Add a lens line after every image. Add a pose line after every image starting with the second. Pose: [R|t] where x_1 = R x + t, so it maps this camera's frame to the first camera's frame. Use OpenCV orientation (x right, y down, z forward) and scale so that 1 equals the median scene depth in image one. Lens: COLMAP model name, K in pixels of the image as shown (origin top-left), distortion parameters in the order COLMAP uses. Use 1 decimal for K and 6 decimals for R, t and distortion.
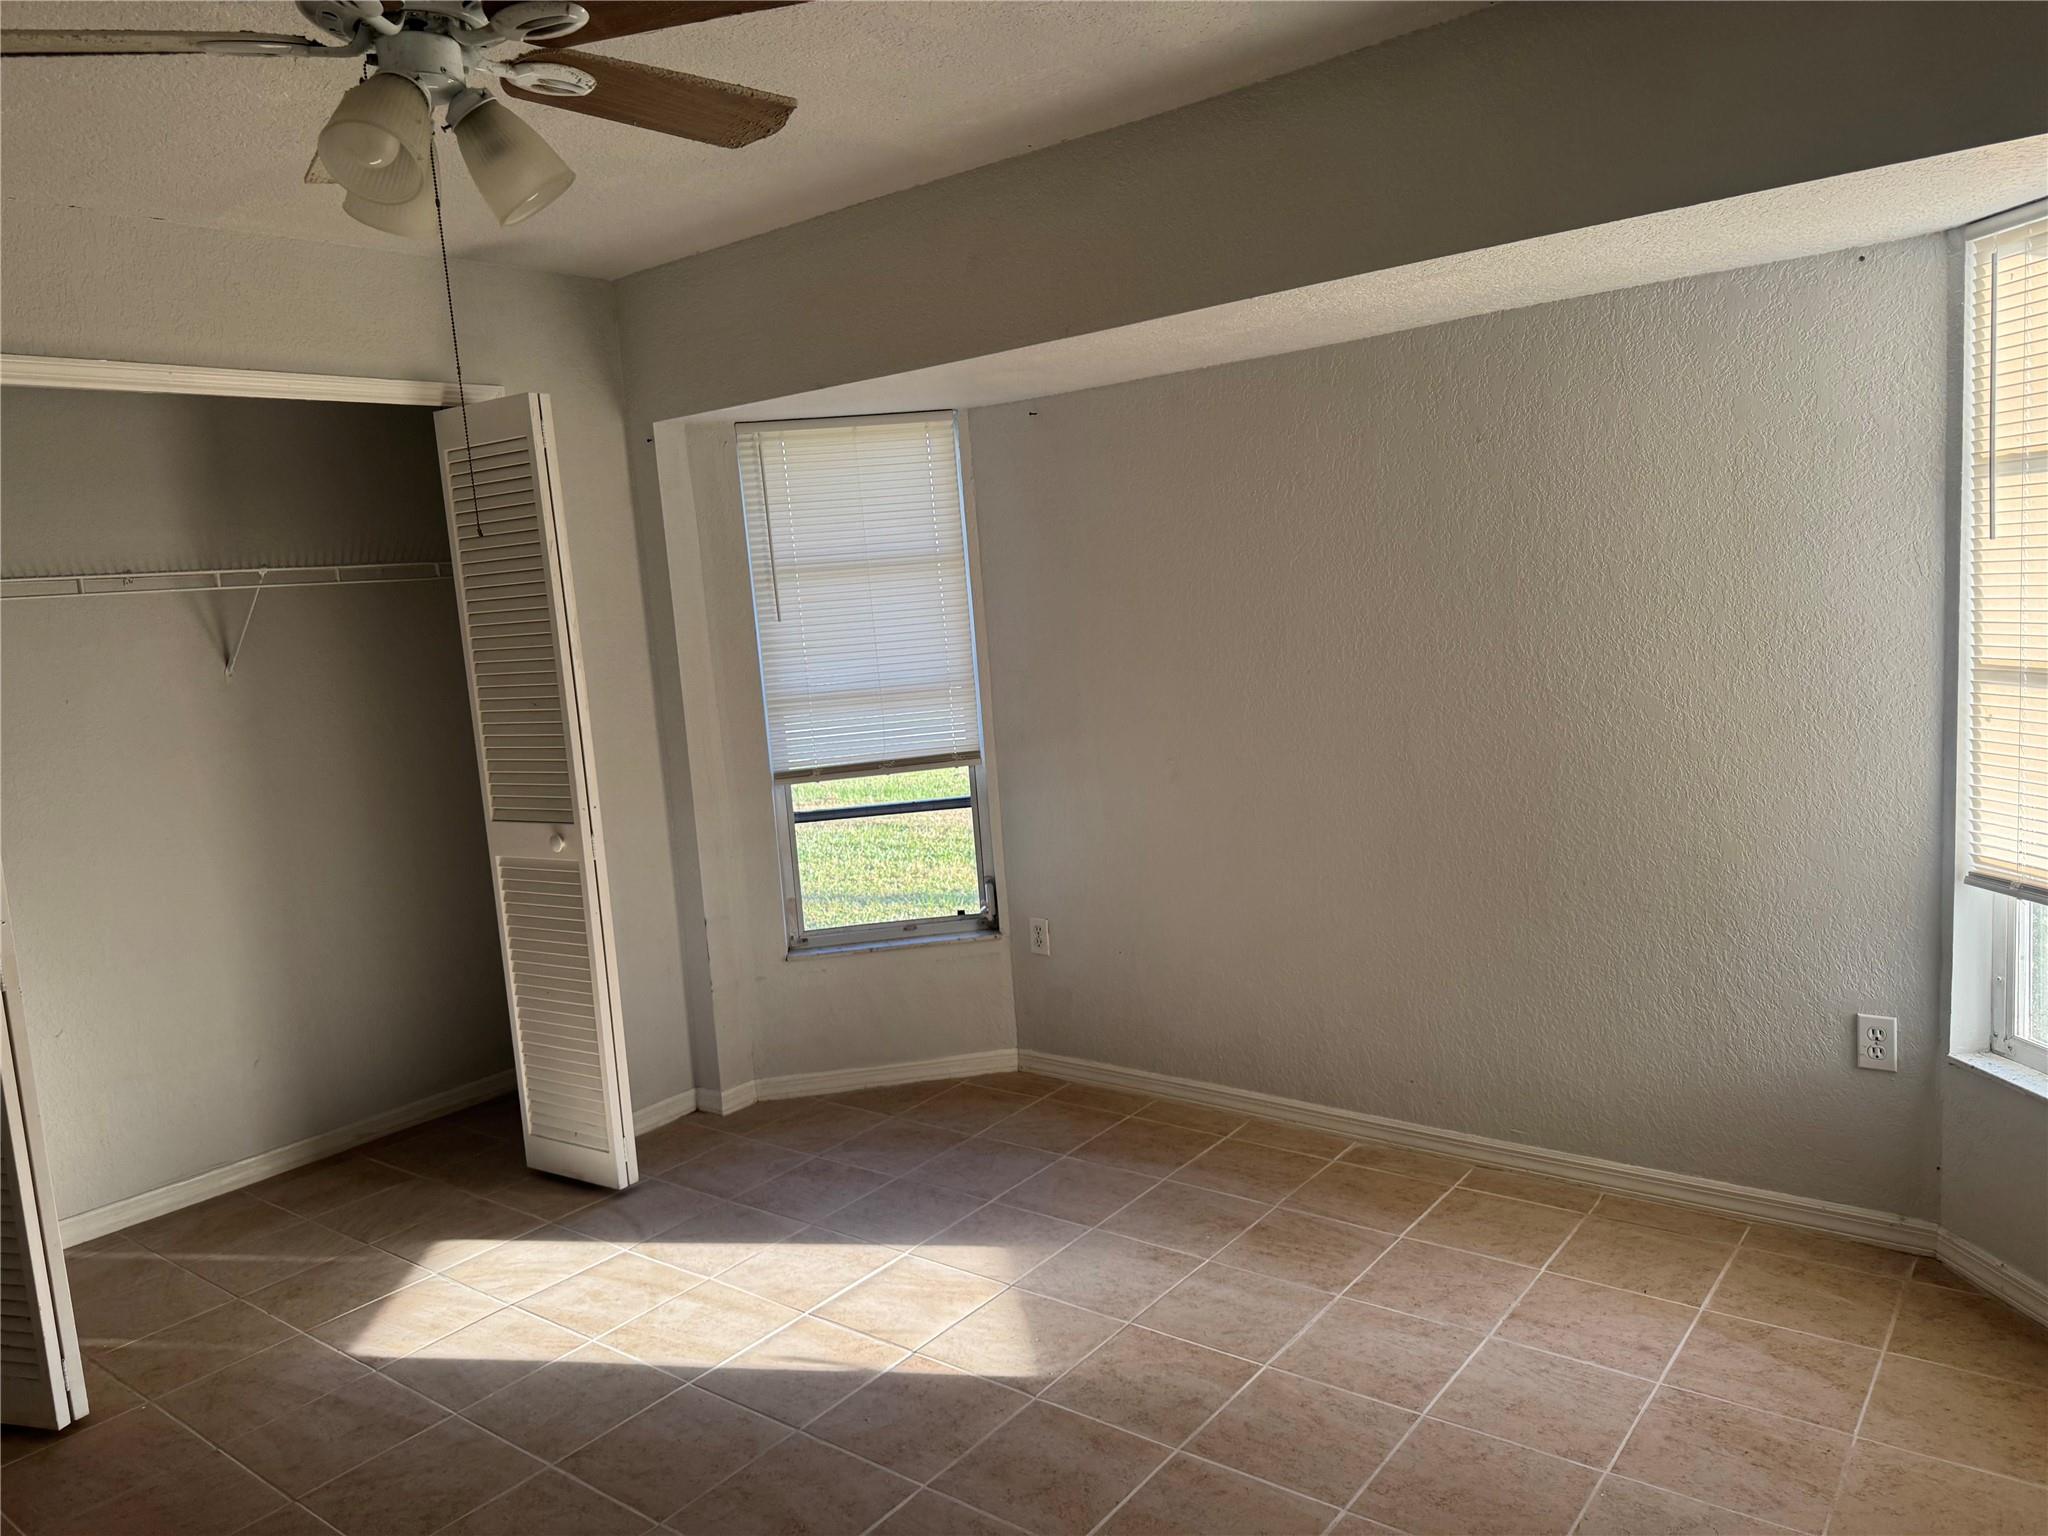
lens RADIAL K [[1395.0, 0, 1006.7], [0, 1395.0, 760.5], [0, 0, 1]] dist [0.103333, -0.140891]
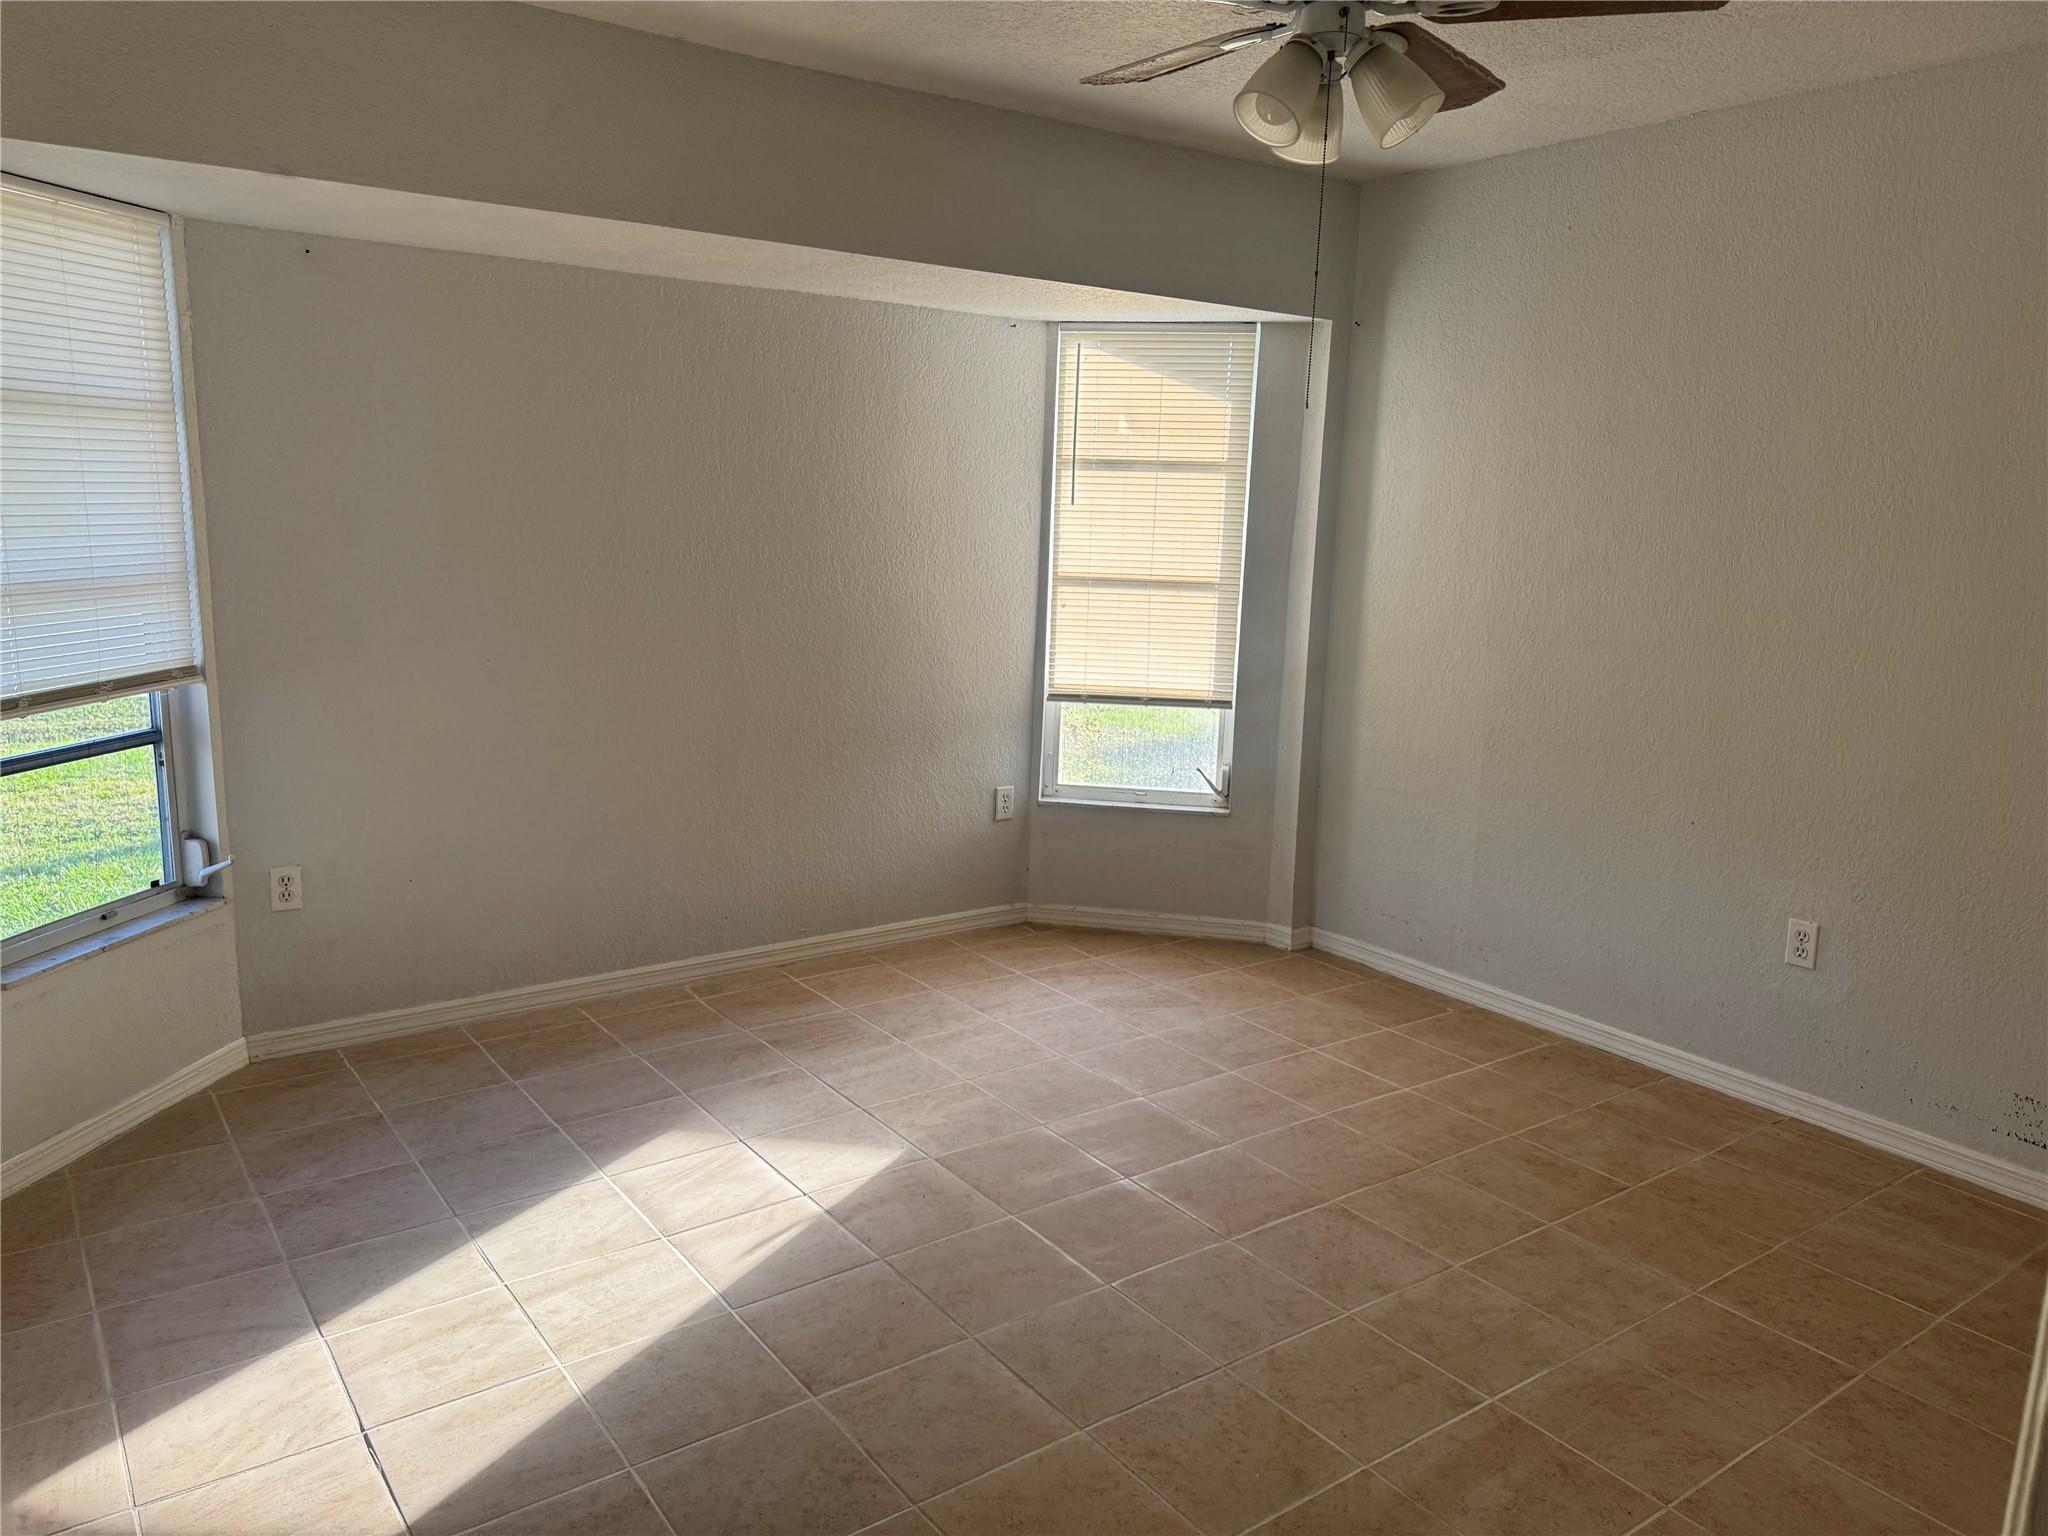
lens RADIAL K [[1395.0, 0, 1006.7], [0, 1395.0, 760.5], [0, 0, 1]] dist [0.103333, -0.140891]
pose [[0.292612, -0.092089, 0.951786, -0.836907], [0.068726, 0.994803, 0.075123, 0.022223], [-0.953758, 0.043431, 0.297421, 0.446177]]
